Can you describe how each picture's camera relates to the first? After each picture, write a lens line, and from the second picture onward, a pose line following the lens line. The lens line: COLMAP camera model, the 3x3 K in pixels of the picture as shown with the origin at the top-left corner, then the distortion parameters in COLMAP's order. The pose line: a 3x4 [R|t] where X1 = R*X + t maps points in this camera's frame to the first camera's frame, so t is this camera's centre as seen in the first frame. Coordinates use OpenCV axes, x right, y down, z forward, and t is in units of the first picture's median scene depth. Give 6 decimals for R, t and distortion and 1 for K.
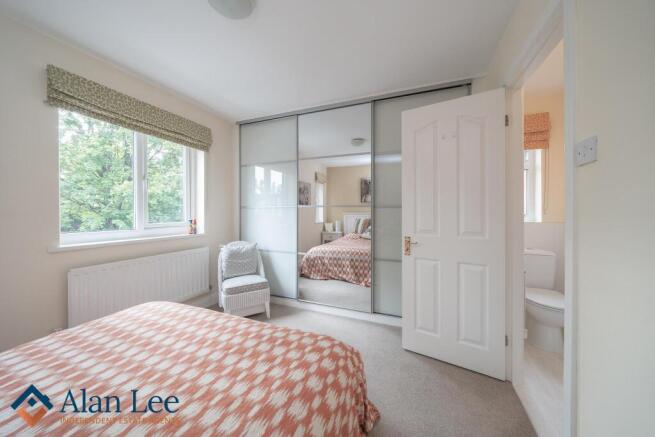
lens RADIAL K [[228.7, 0, 328.2], [0, 228.7, 214.4], [0, 0, 1]] dist [-0.005743, 0.000011]
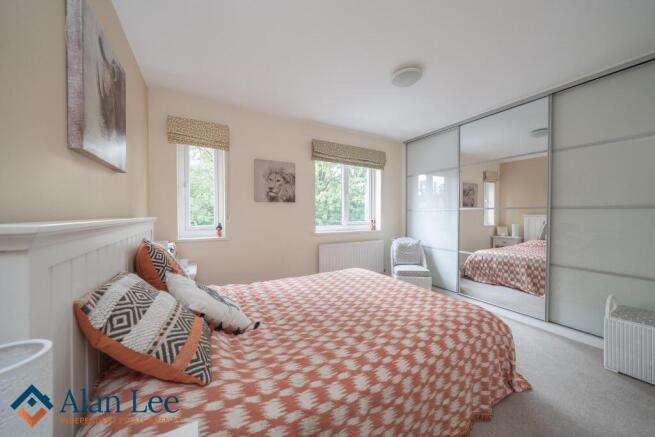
lens RADIAL K [[228.7, 0, 327.9], [0, 228.7, 216.6], [0, 0, 1]] dist [-0.005743, 0.000011]
pose [[0.782422, 0.005558, -0.622724, 0.058395], [-0.005159, 0.999984, 0.002443, 0.001401], [0.622728, 0.001301, 0.782438, -0.258306]]
